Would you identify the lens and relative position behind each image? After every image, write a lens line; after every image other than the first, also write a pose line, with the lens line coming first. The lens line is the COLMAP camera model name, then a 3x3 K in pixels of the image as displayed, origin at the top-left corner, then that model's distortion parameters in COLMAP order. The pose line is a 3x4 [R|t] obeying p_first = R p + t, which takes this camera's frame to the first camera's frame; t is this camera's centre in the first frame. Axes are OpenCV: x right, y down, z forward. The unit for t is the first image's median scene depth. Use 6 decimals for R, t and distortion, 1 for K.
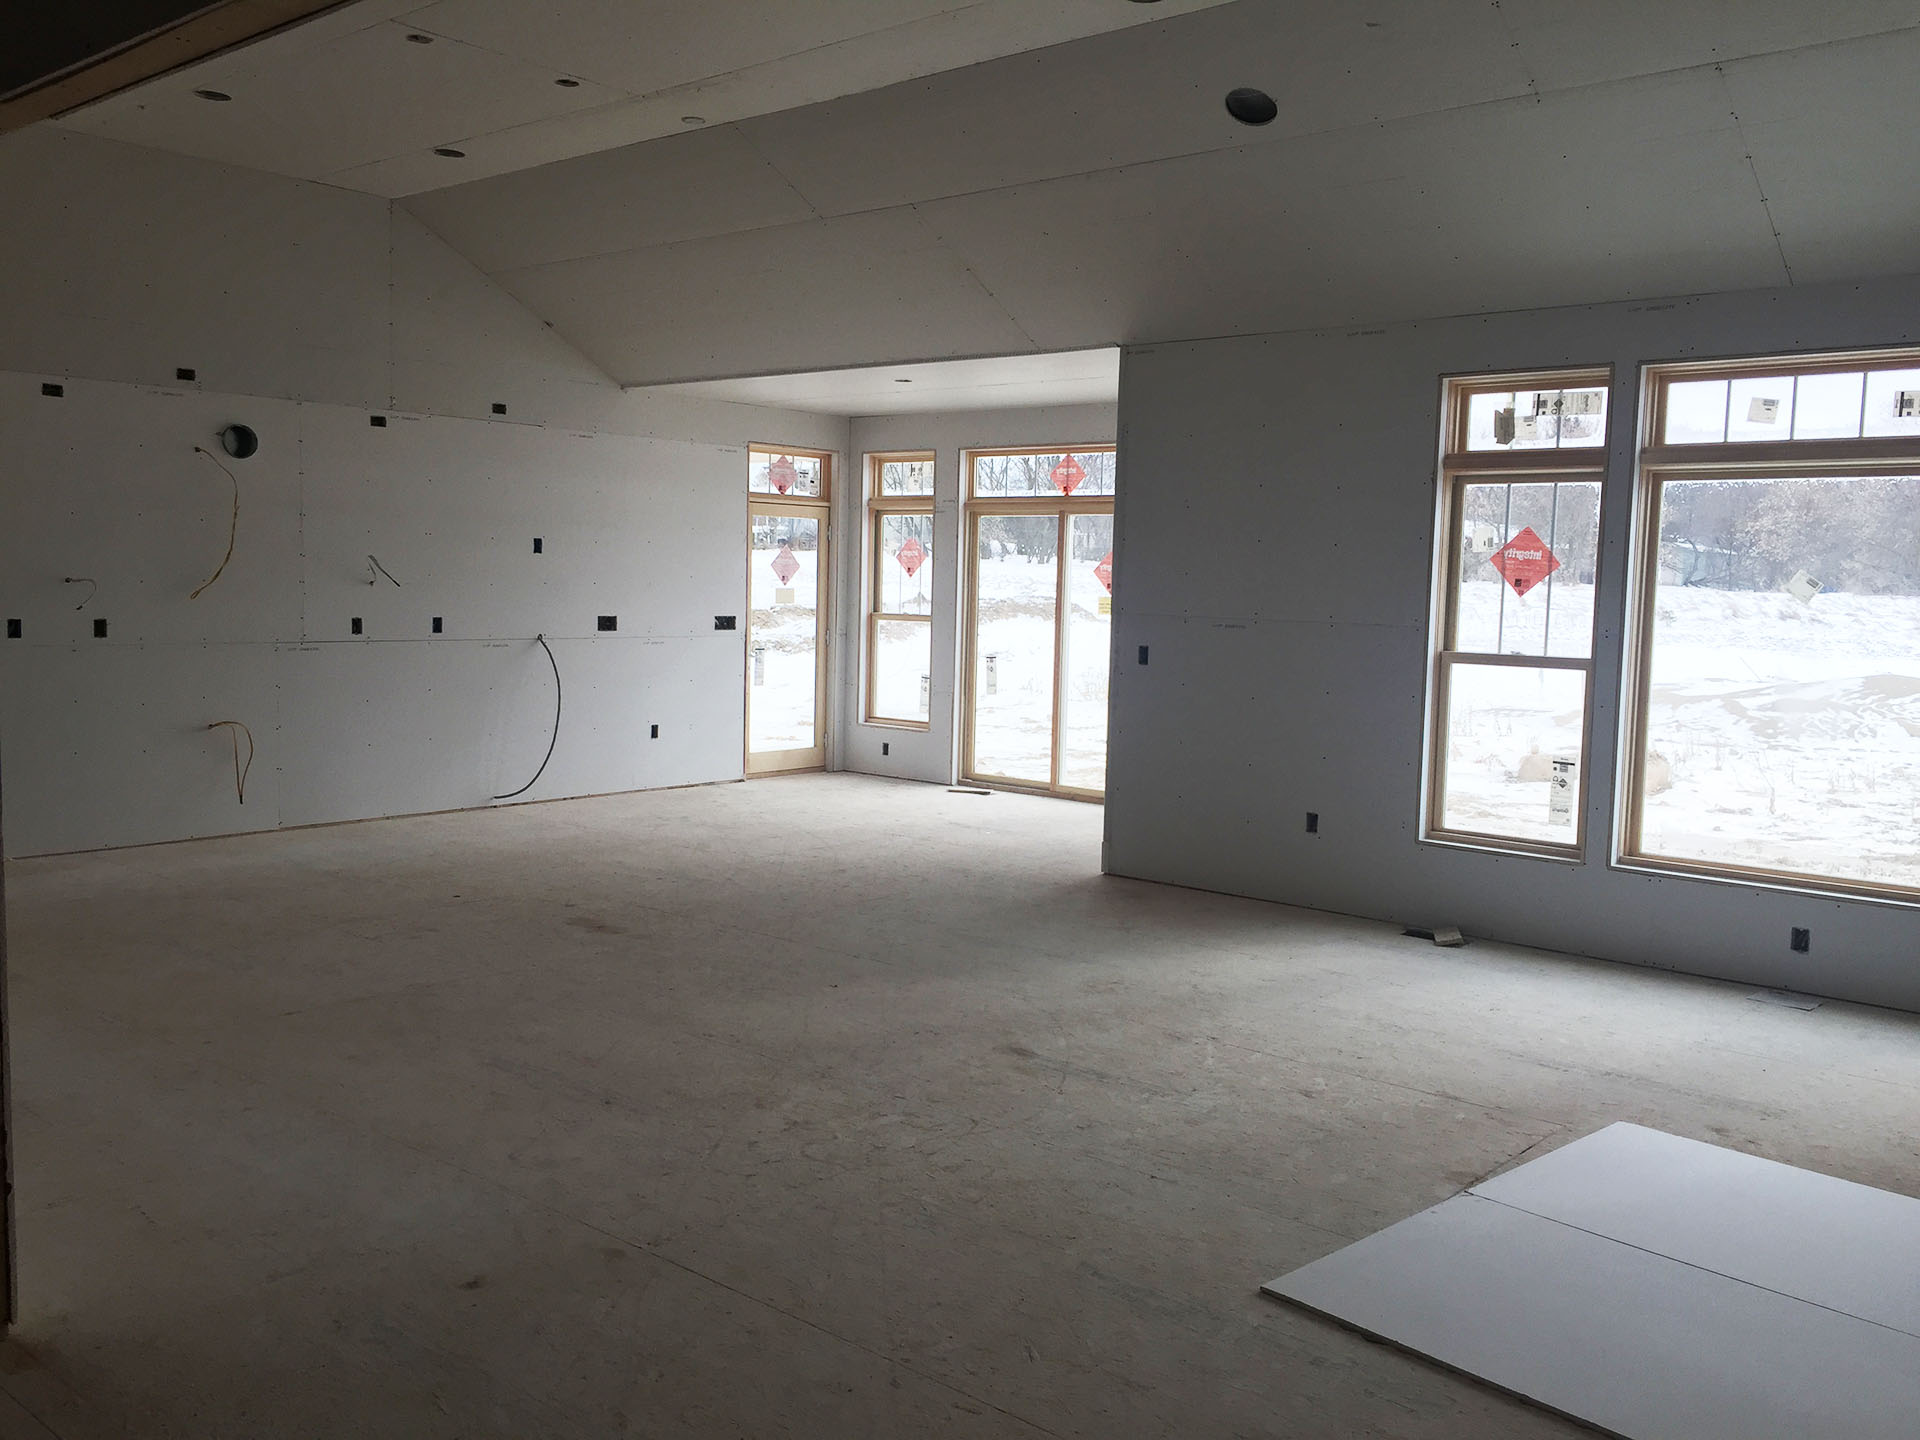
lens RADIAL K [[1584.3, 0, 960.0], [0, 1584.3, 720.0], [0, 0, 1]] dist [0.073247, -0.093435]
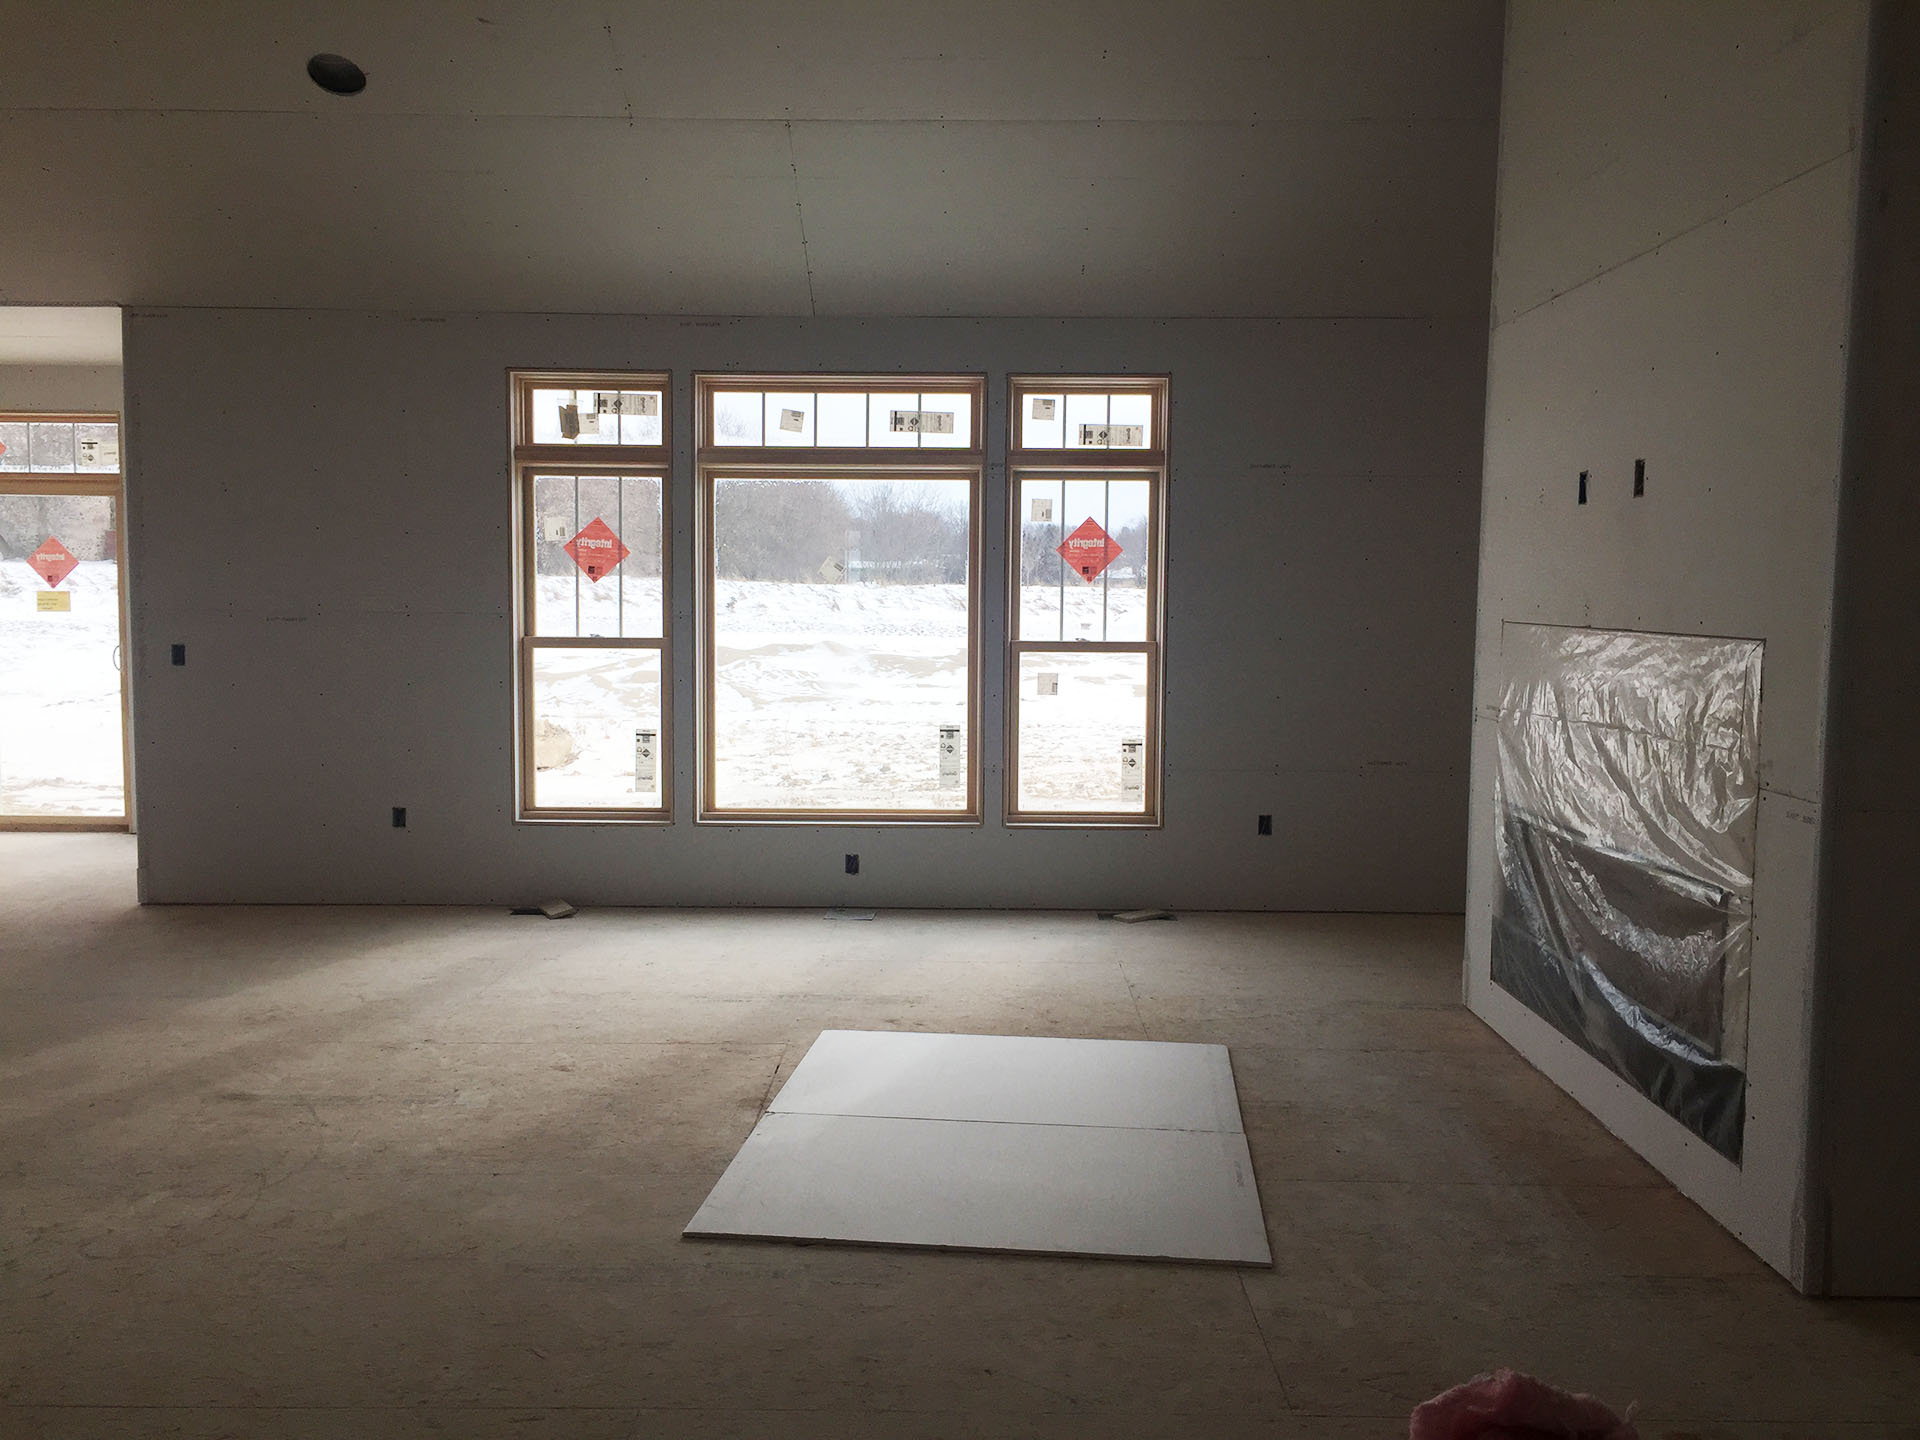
lens RADIAL K [[1584.3, 0, 960.0], [0, 1584.3, 720.0], [0, 0, 1]] dist [0.073247, -0.093435]
pose [[0.771095, -0.074798, 0.632311, -0.144593], [0.069527, 0.997029, 0.033155, -0.004067], [-0.632912, 0.018396, 0.774005, 0.024166]]
